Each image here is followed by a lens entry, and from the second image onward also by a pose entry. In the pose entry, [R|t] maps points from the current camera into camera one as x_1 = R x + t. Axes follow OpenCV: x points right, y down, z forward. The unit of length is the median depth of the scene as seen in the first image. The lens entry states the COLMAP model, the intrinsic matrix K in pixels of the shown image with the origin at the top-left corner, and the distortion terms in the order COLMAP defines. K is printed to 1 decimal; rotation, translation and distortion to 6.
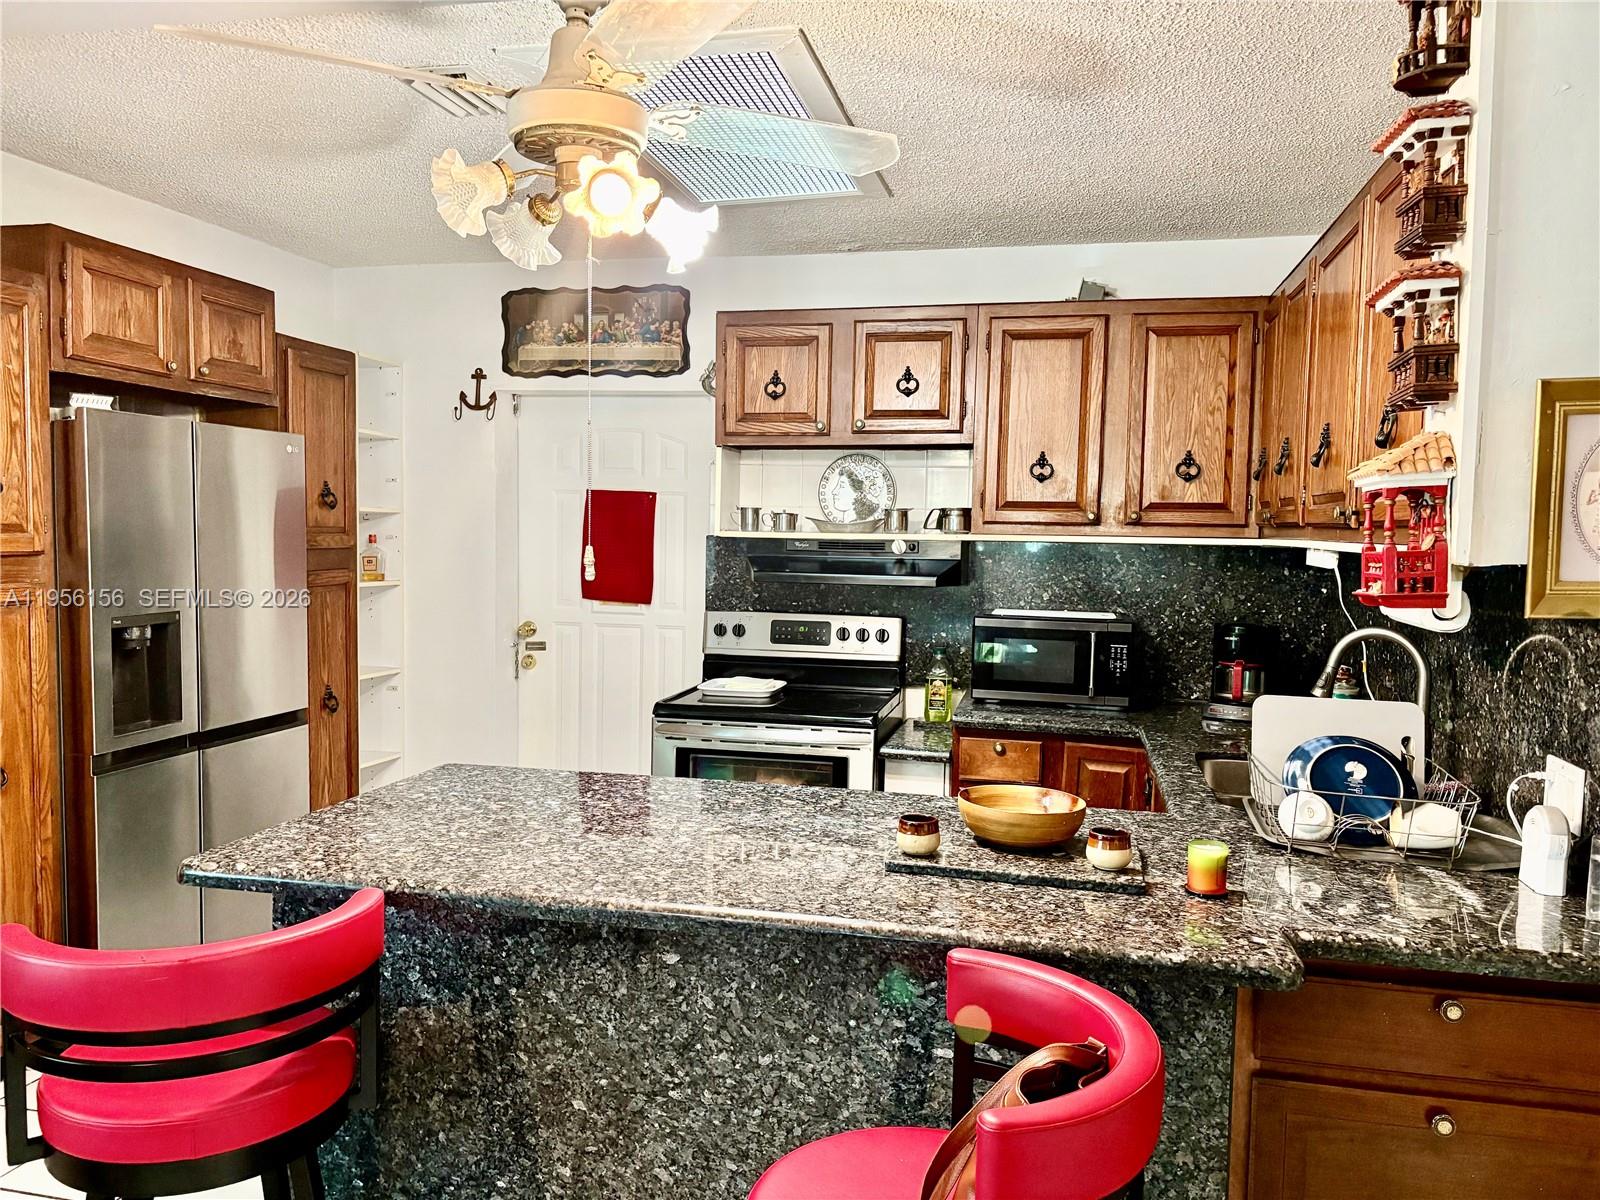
lens RADIAL K [[1197.9, 0, 800.0], [0, 1197.9, 600.0], [0, 0, 1]] dist [0.043016, -0.061884]
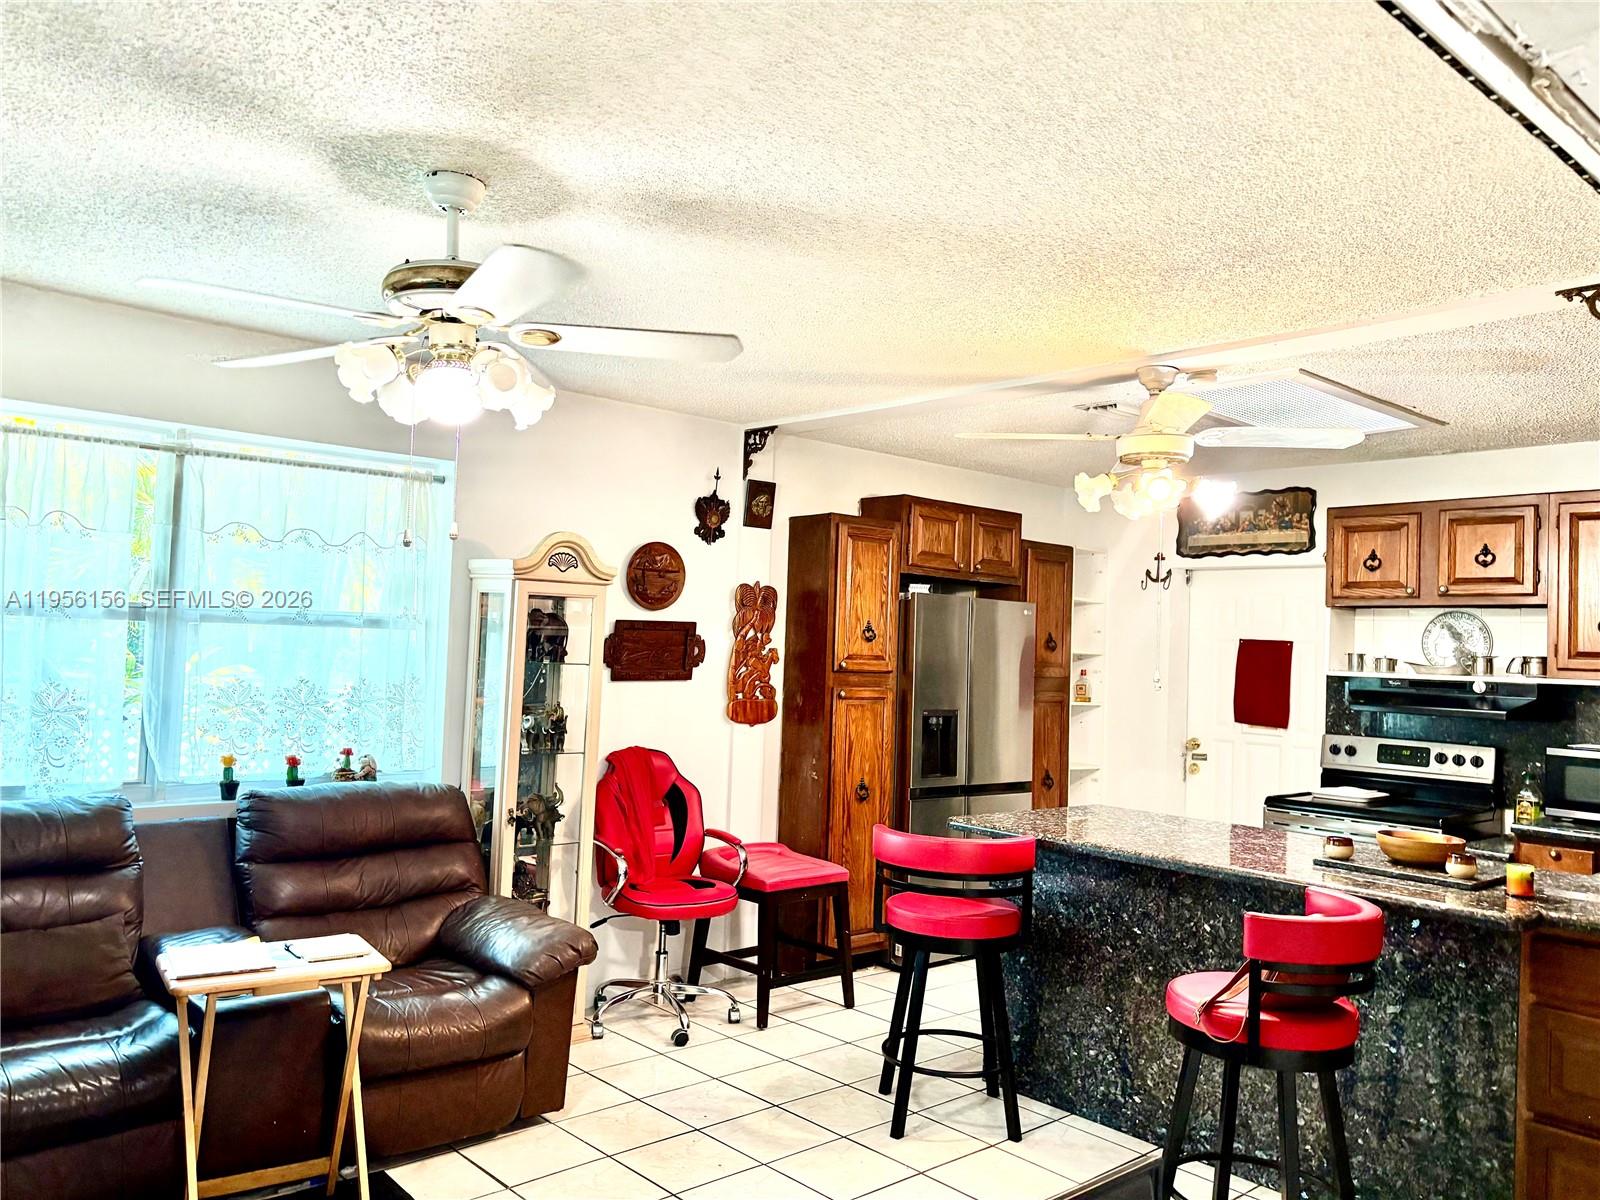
lens RADIAL K [[1232.4, 0, 800.0], [0, 1232.4, 600.0], [0, 0, 1]] dist [0.054120, -0.001579]
pose [[0.814876, -0.011703, -0.579517, 0.261577], [-0.059362, 0.992854, -0.103522, 0.041740], [0.576587, 0.118759, 0.808359, -0.460534]]
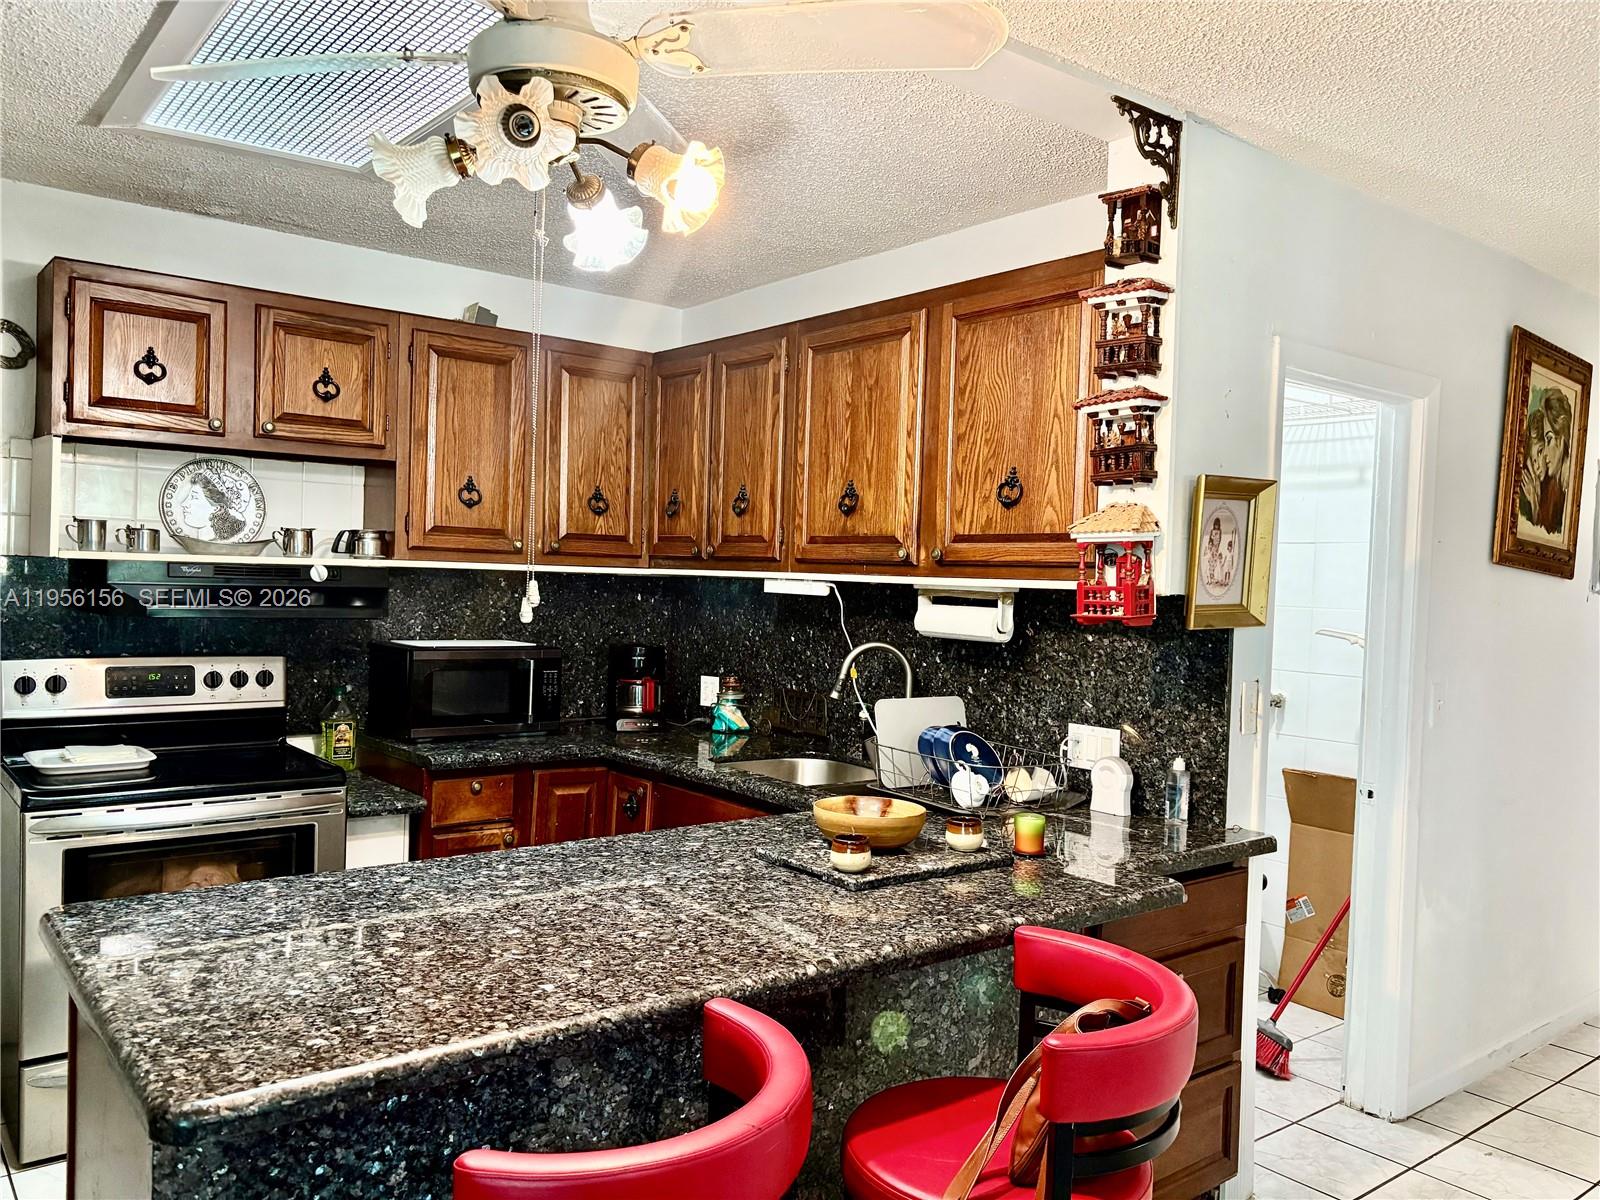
lens RADIAL K [[1194.0, 0, 800.0], [0, 1194.0, 600.0], [0, 0, 1]] dist [0.051146, 0.000845]
pose [[0.625688, -0.014406, 0.779940, -0.378672], [0.026762, 0.999637, -0.003005, -0.013401], [-0.779614, 0.022753, 0.625847, 0.184401]]
